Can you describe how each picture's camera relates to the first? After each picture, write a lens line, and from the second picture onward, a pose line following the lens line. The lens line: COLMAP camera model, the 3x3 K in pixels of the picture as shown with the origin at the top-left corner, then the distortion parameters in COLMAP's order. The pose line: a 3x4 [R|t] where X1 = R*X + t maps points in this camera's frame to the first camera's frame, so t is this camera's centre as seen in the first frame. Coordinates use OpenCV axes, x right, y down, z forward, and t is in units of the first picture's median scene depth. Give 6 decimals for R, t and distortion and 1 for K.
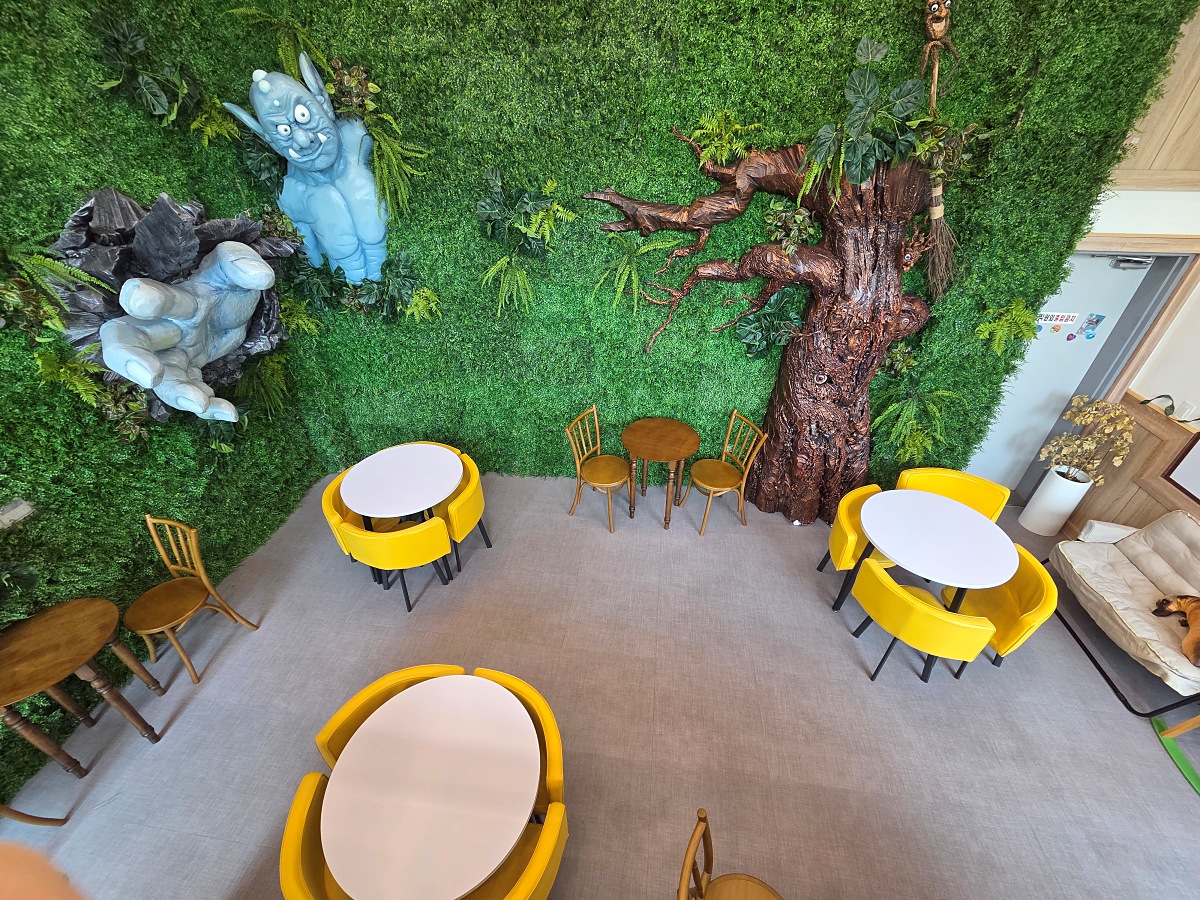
lens RADIAL K [[493.7, 0, 600.0], [0, 493.7, 450.0], [0, 0, 1]] dist [-0.001468, -0.000268]
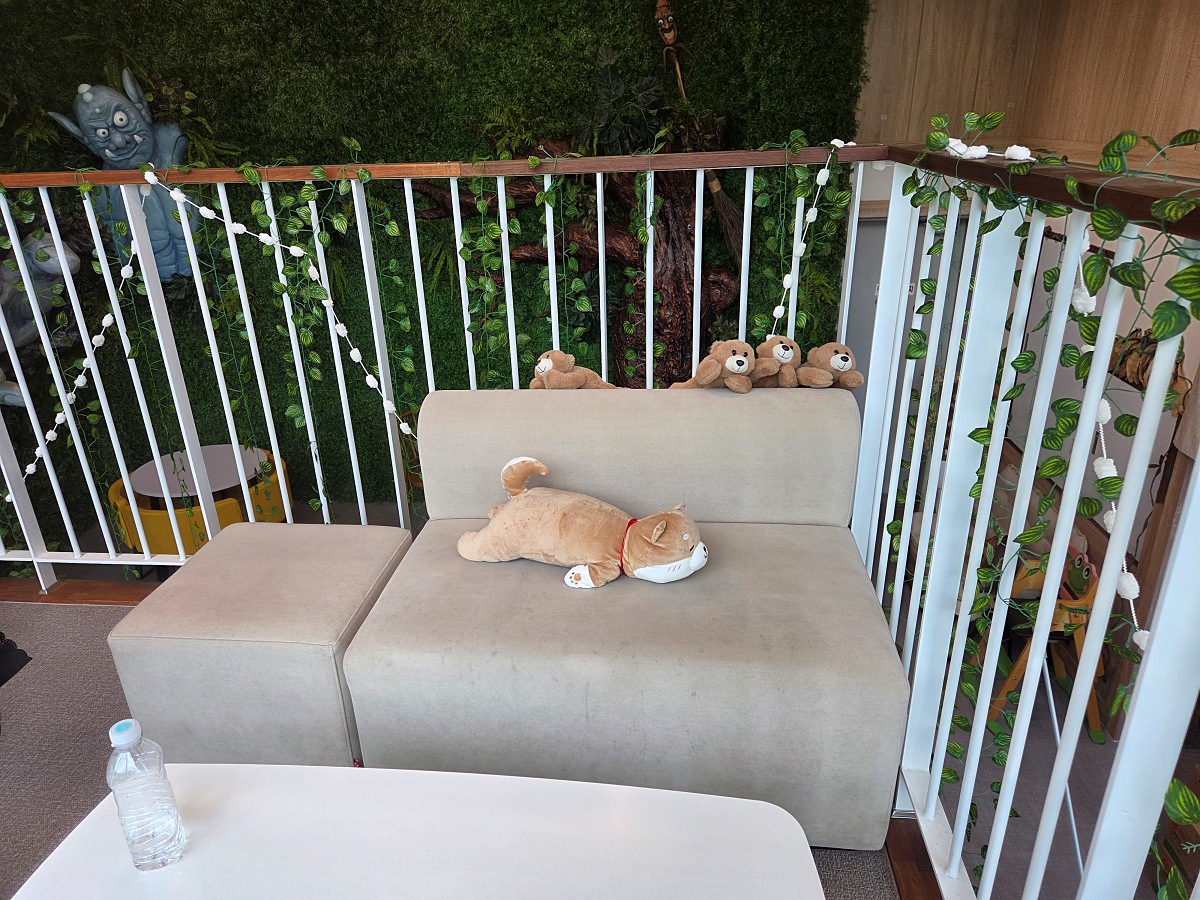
lens RADIAL K [[801.9, 0, 585.1], [0, 801.9, 452.4], [0, 0, 1]] dist [0.061143, -0.058612]
pose [[0.999539, -0.030363, -0.000451, 0.374947], [0.029637, 0.978660, -0.203340, 0.407597], [0.006616, 0.203233, 0.979108, -0.566138]]
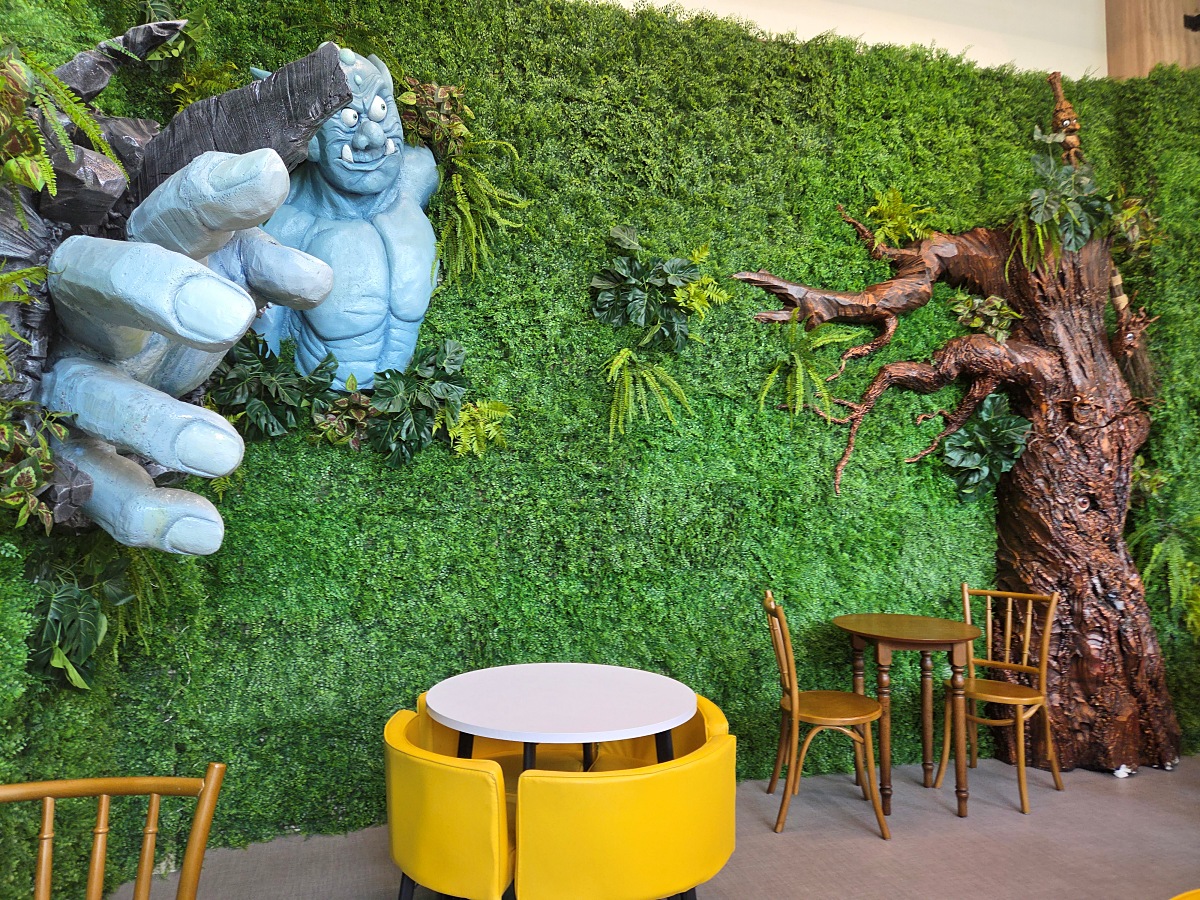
lens RADIAL K [[801.9, 0, 585.1], [0, 801.9, 452.4], [0, 0, 1]] dist [0.061143, -0.058612]
pose [[0.917533, 0.023122, 0.396987, -0.754877], [0.221793, 0.798853, -0.559144, 0.327842], [-0.330063, 0.601082, 0.727846, 0.402396]]
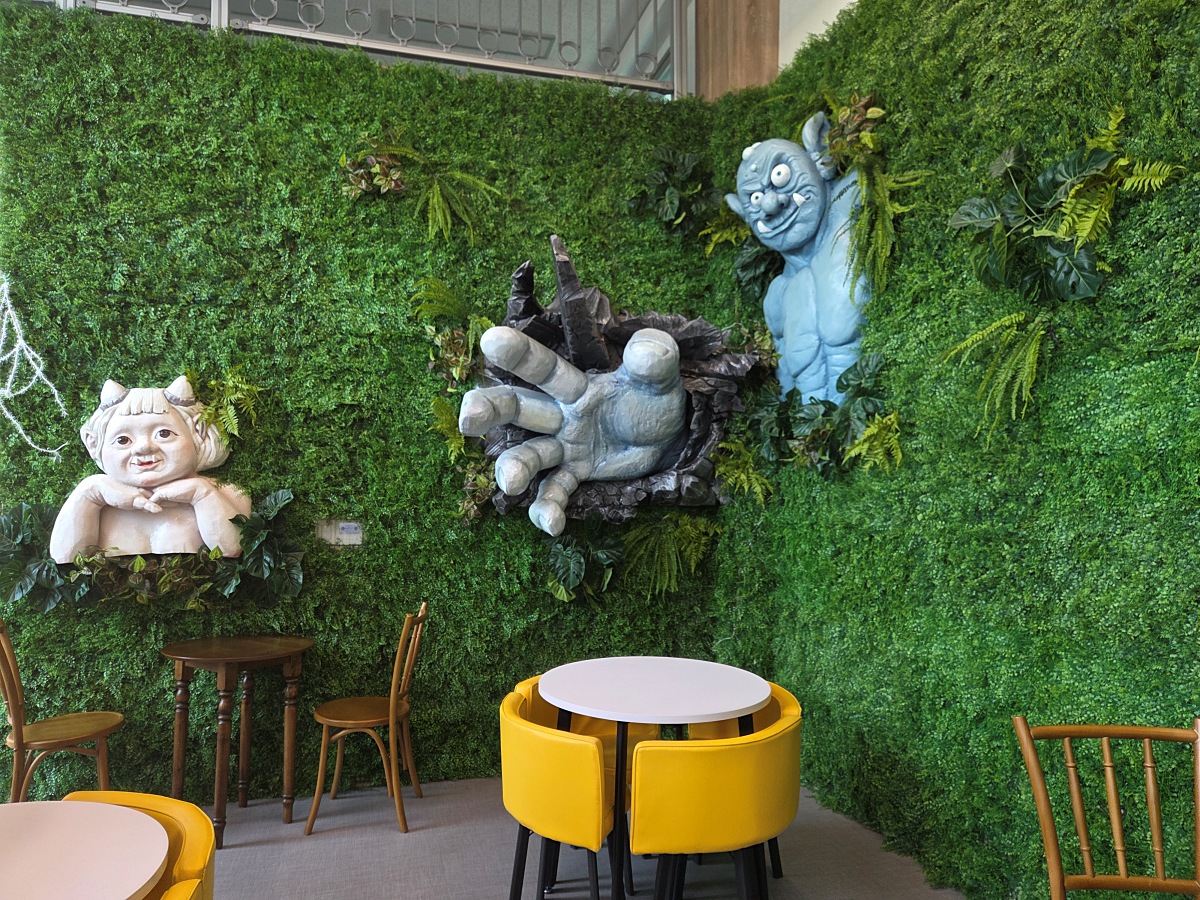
lens RADIAL K [[801.9, 0, 585.1], [0, 801.9, 452.4], [0, 0, 1]] dist [0.061143, -0.058612]
pose [[0.350934, -0.038199, -0.935621, 0.410201], [-0.537389, 0.810037, -0.234636, 0.099106], [0.766850, 0.585133, 0.263742, 0.690724]]
